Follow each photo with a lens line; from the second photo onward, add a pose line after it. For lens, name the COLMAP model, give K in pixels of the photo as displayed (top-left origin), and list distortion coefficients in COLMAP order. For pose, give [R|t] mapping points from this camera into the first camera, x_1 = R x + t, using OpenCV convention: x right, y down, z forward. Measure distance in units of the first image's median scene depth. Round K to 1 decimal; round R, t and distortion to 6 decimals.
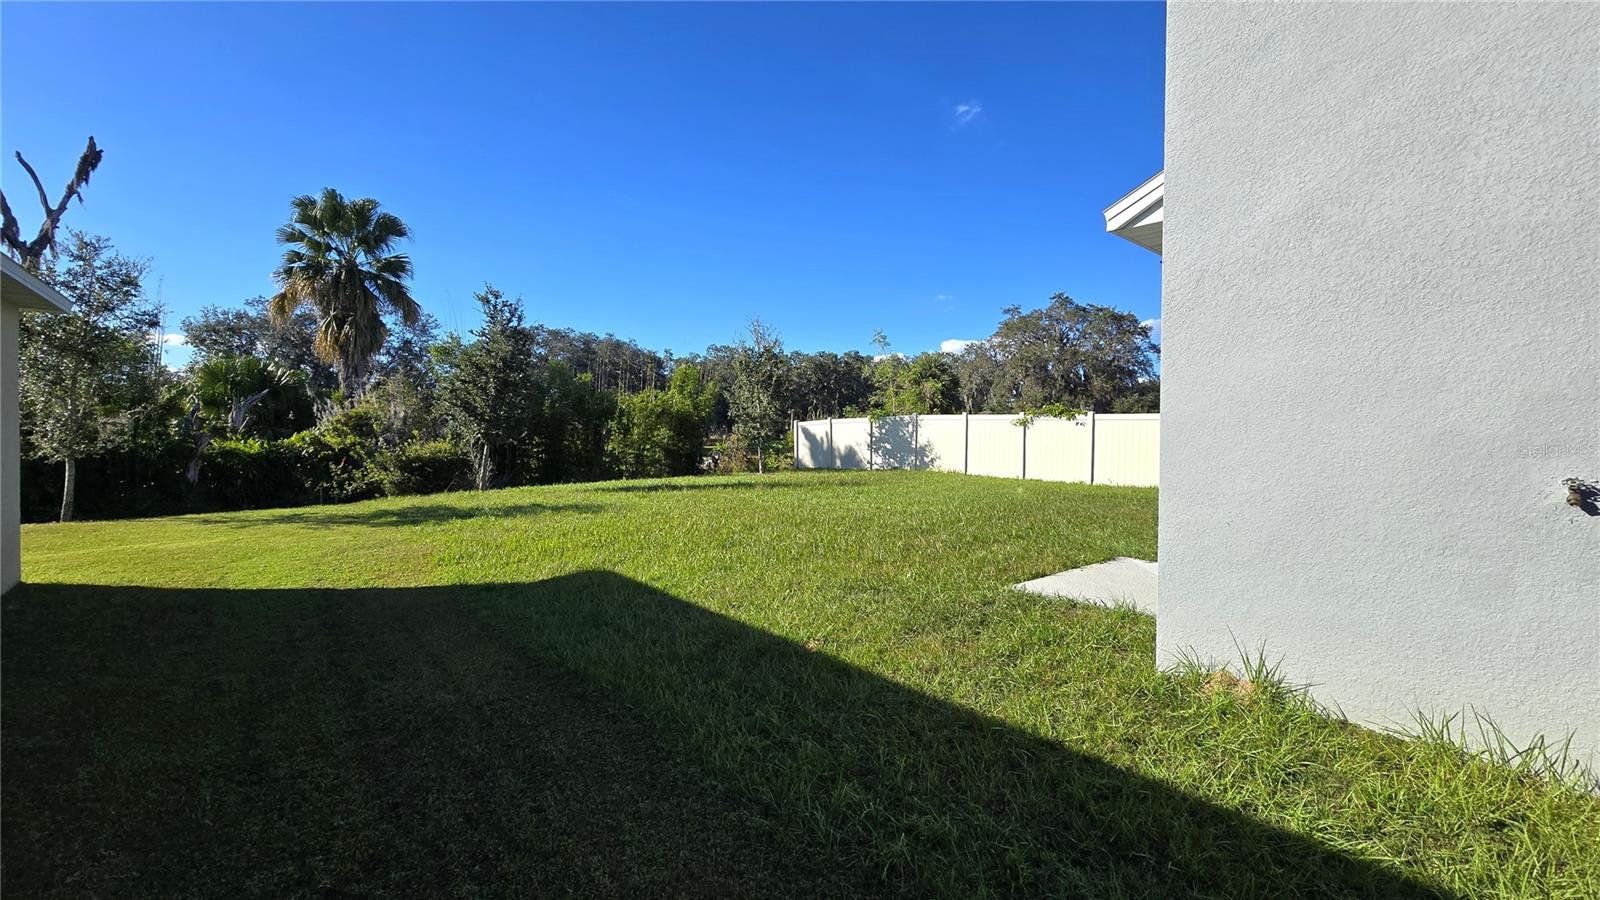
lens RADIAL K [[638.4, 0, 800.0], [0, 638.4, 450.0], [0, 0, 1]] dist [-0.007053, -0.000374]
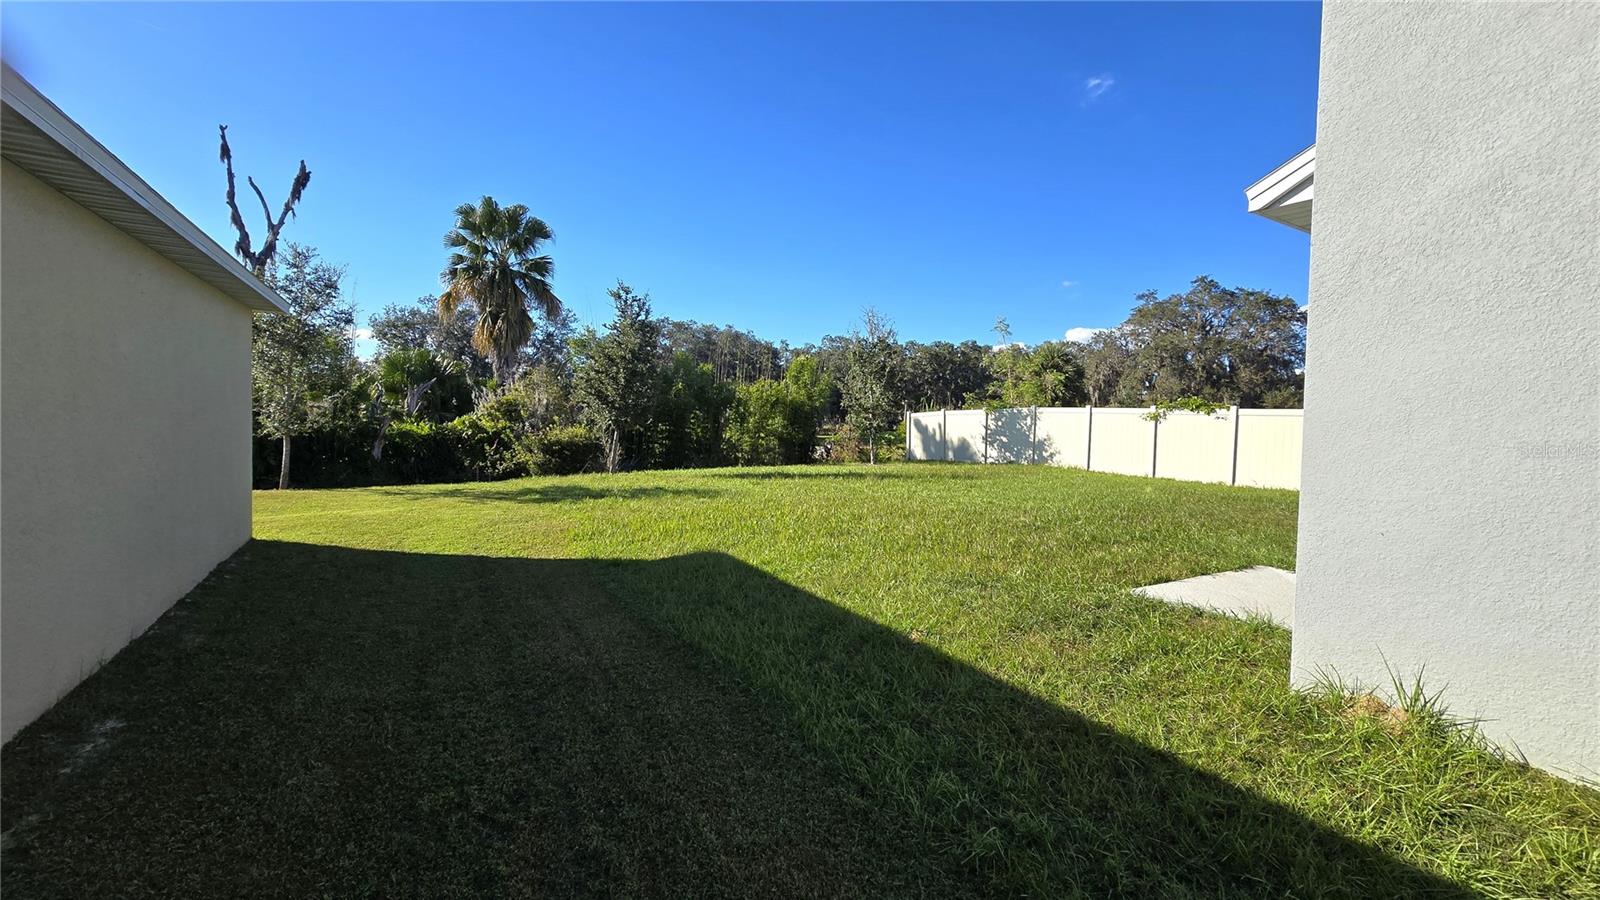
lens RADIAL K [[638.4, 0, 800.0], [0, 638.4, 450.0], [0, 0, 1]] dist [-0.007053, -0.000374]
pose [[0.984165, 0.022437, -0.175828, 0.006030], [-0.019682, 0.999655, 0.017398, -0.001001], [0.176158, -0.013662, 0.984267, -0.011084]]
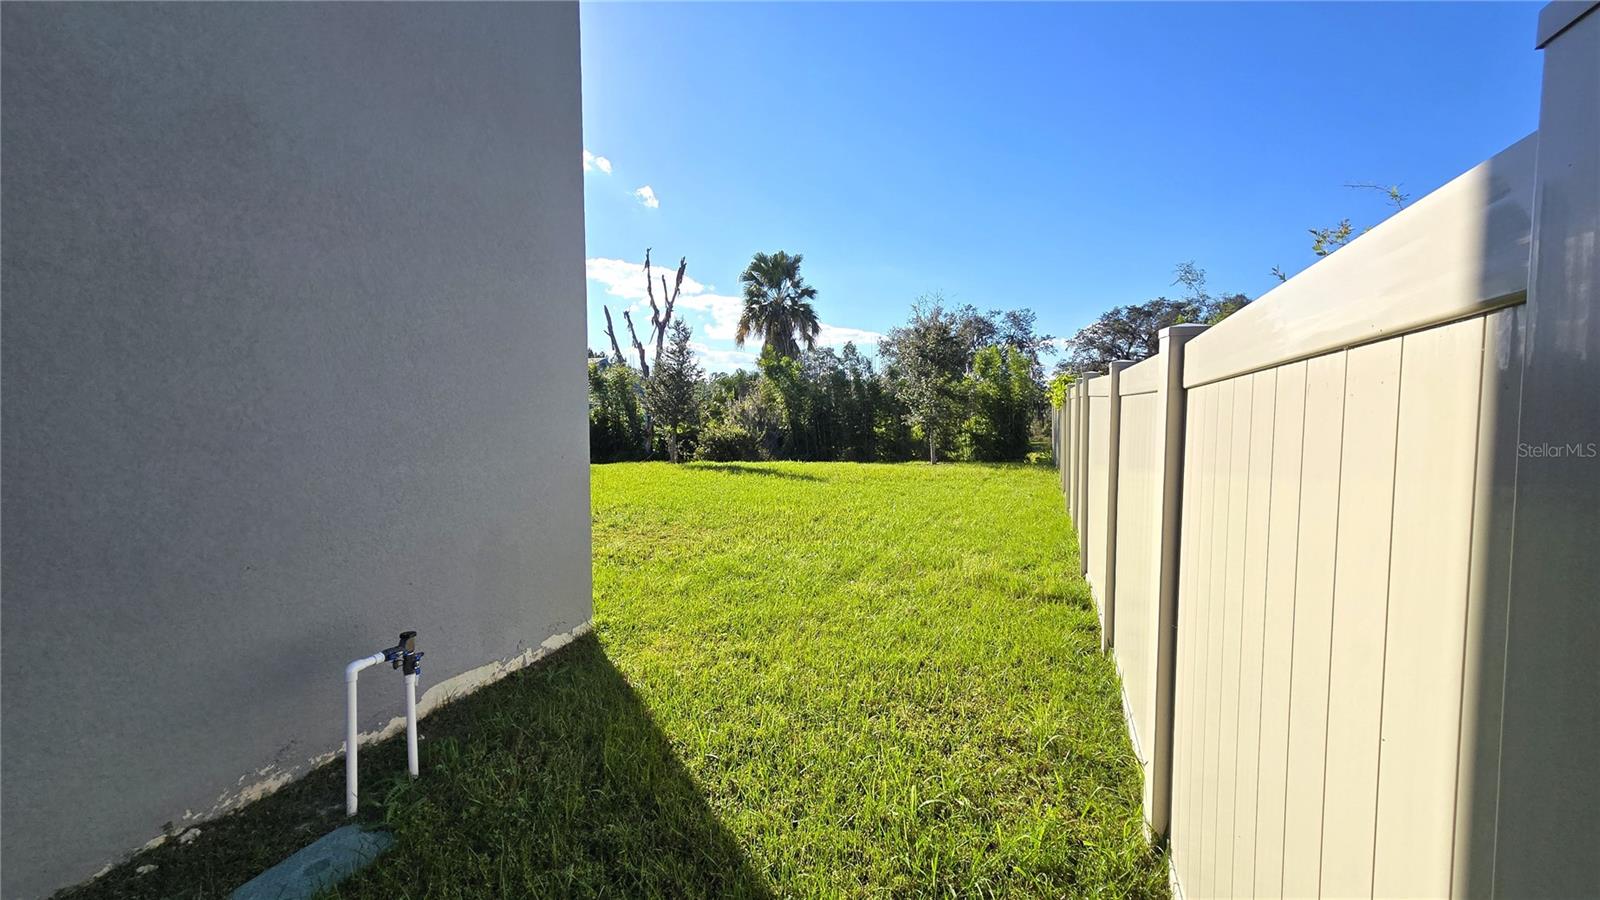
lens RADIAL K [[638.4, 0, 800.0], [0, 638.4, 450.0], [0, 0, 1]] dist [-0.007053, -0.000374]
pose [[0.511545, 0.045224, -0.858066, 2.493095], [-0.005129, 0.998757, 0.049581, -0.110181], [0.859241, -0.020962, 0.511141, 1.235373]]
